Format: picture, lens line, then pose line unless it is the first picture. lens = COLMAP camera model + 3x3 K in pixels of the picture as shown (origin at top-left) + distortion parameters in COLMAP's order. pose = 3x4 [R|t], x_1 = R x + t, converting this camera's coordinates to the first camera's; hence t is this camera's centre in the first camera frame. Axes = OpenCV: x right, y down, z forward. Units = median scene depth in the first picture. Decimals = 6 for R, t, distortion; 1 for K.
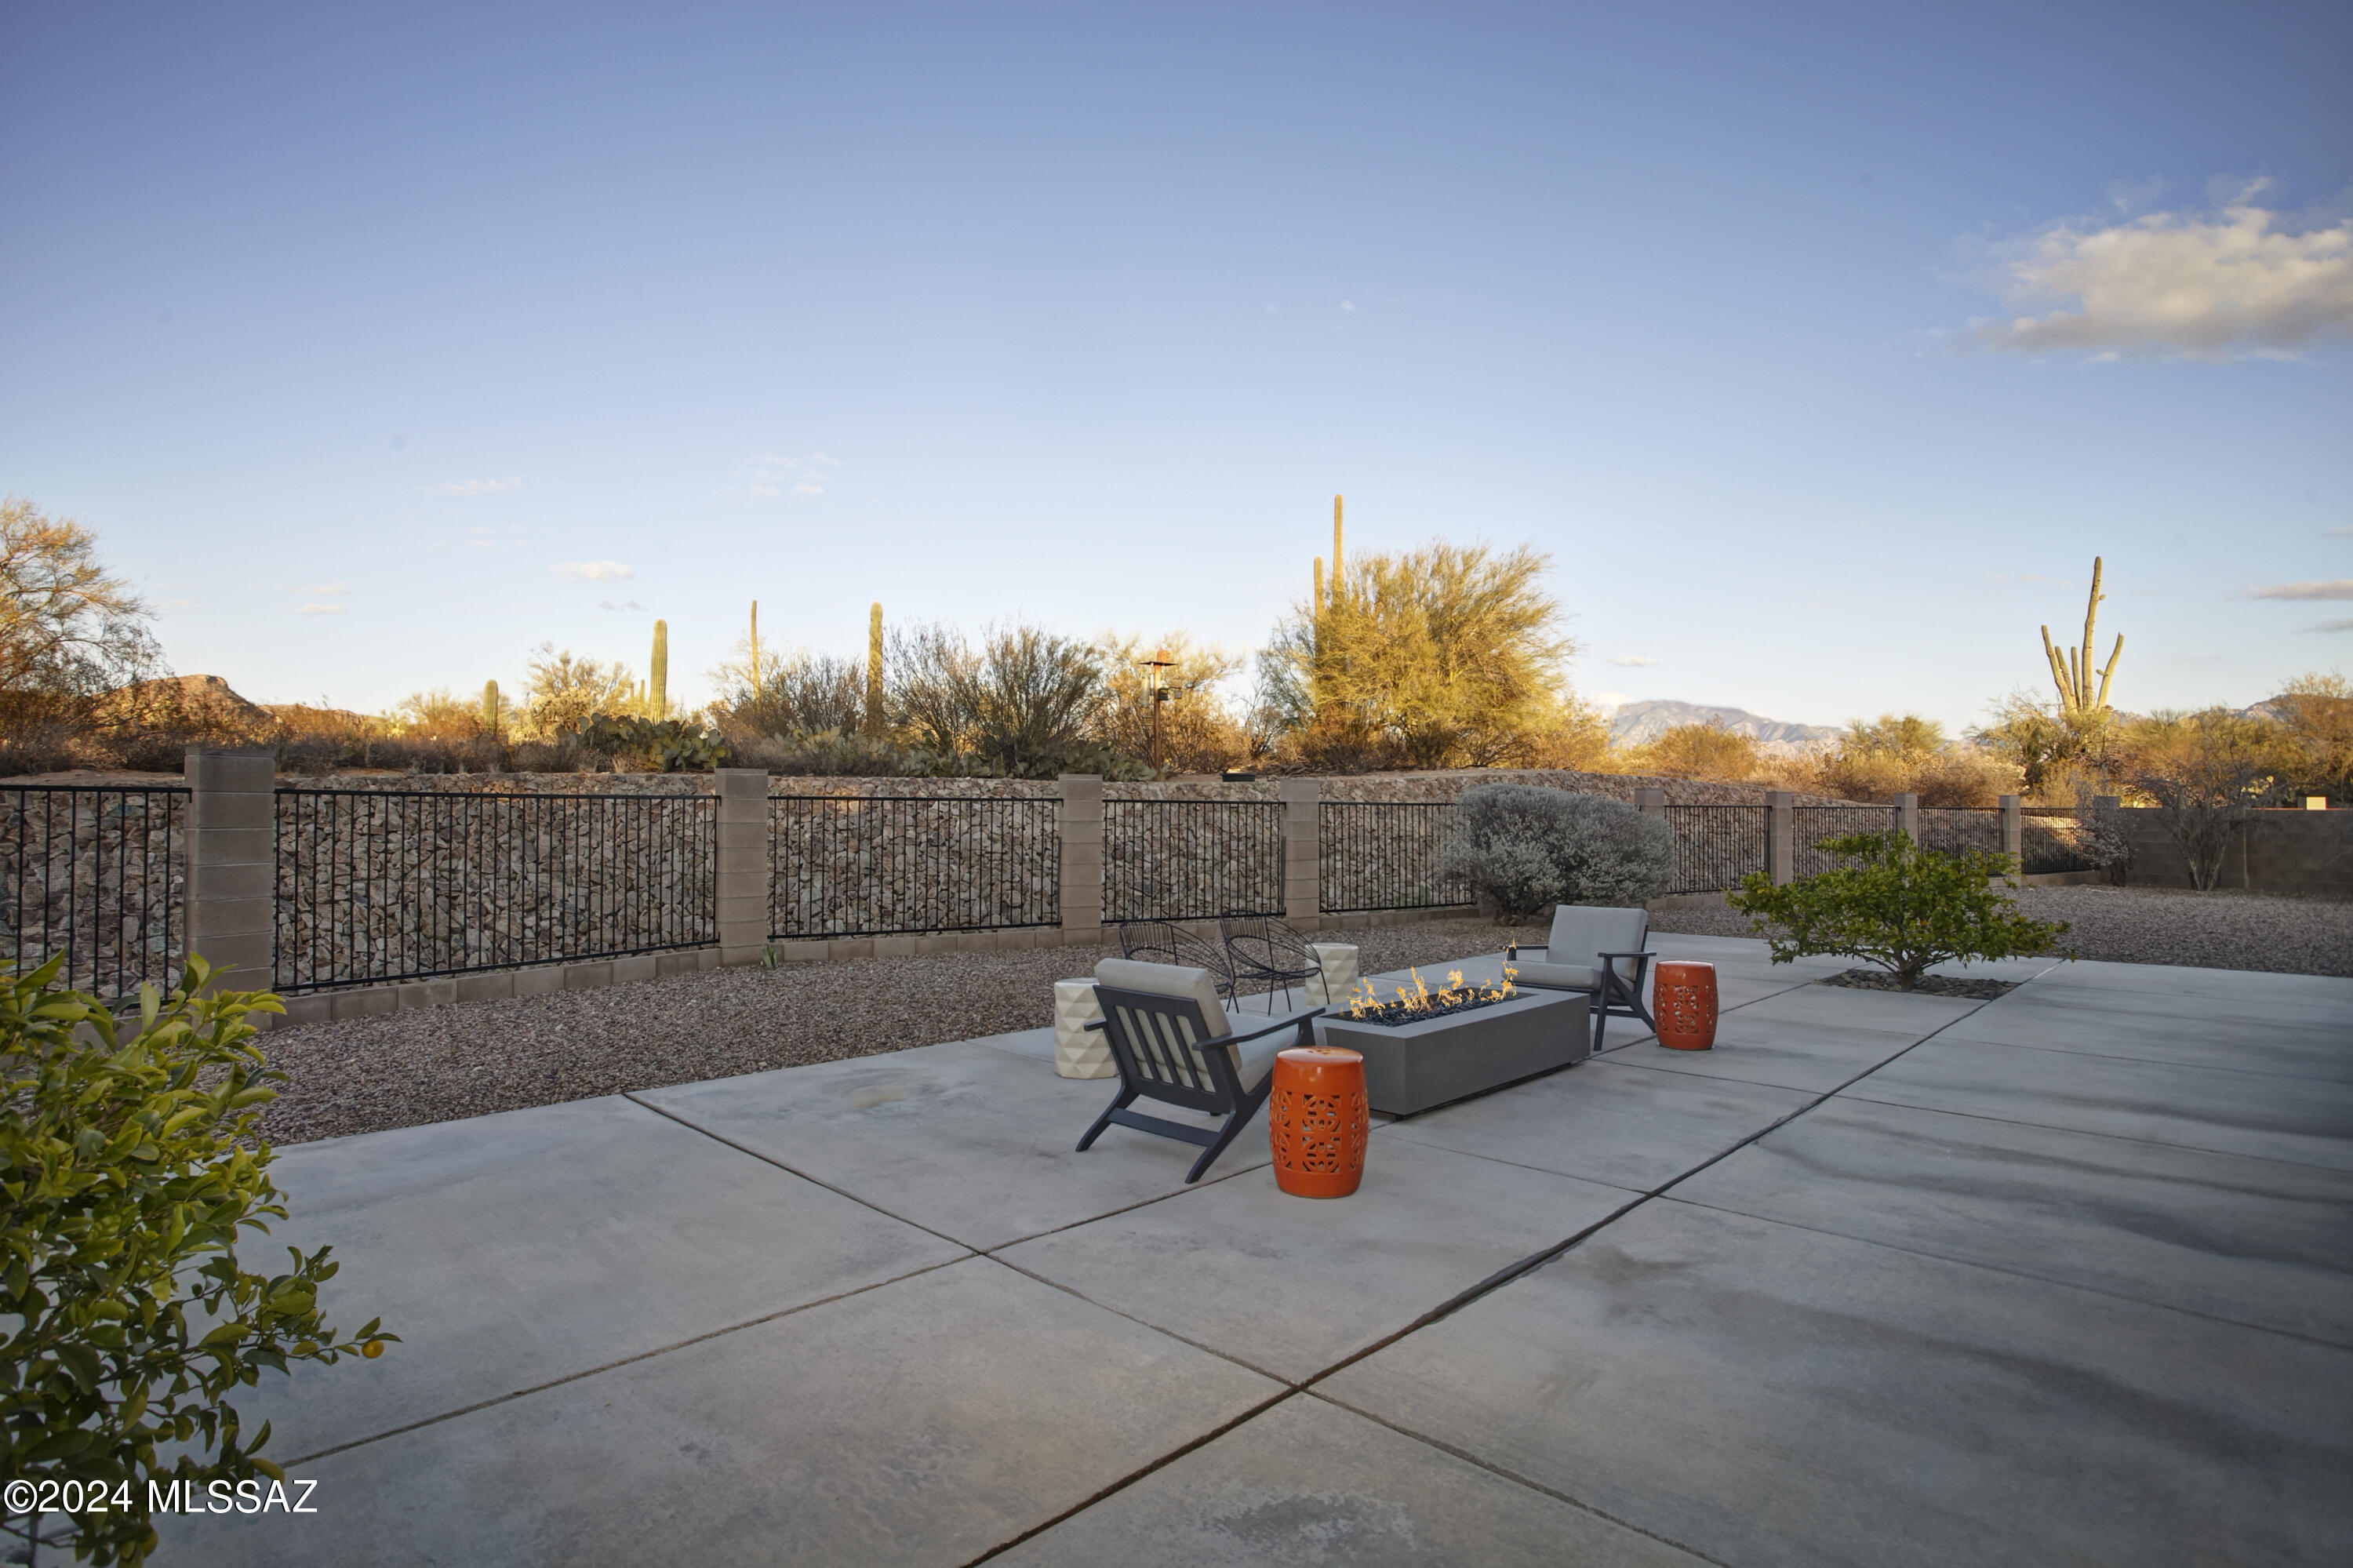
lens RADIAL K [[1177.2, 0, 1105.4], [0, 1177.2, 784.3], [0, 0, 1]] dist [-0.039960, 0.000820]
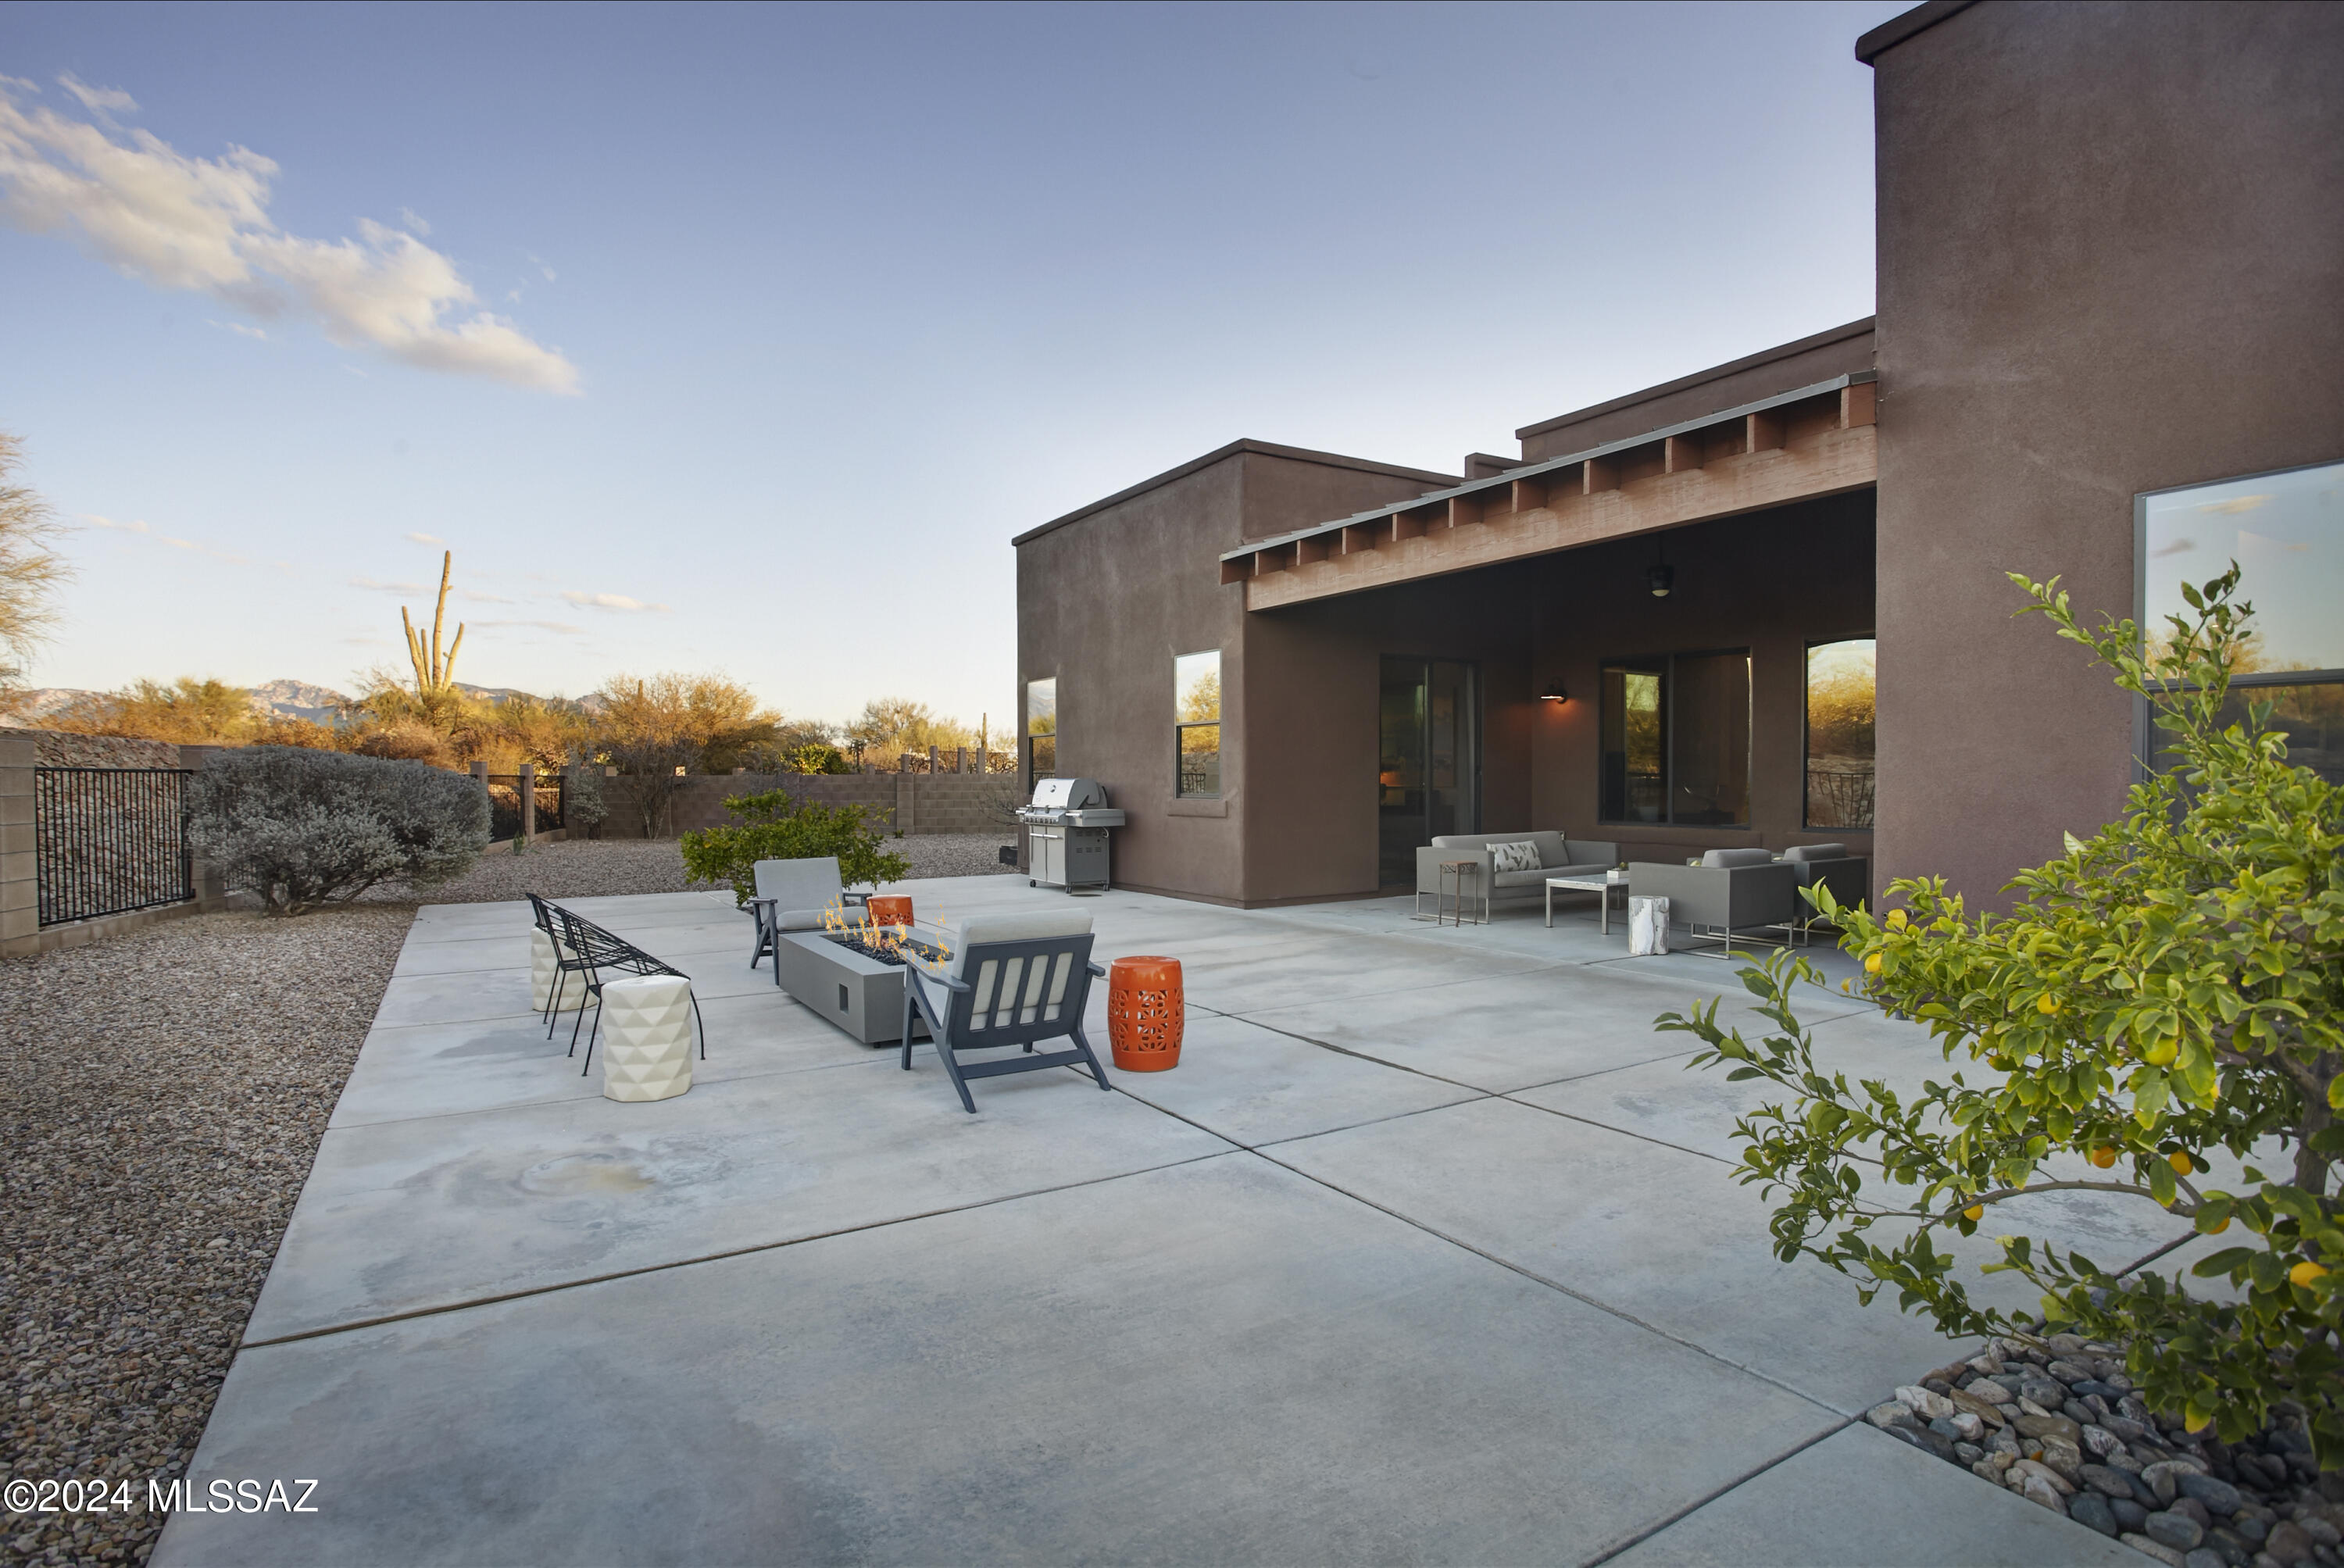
lens RADIAL K [[1199.3, 0, 1158.8], [0, 1199.3, 782.4], [0, 0, 1]] dist [-0.071266, 0.037552]
pose [[0.234427, -0.010111, 0.972081, -1.115320], [-0.013503, 0.999816, 0.013656, 0.022786], [-0.972040, -0.016328, 0.234248, 0.721674]]
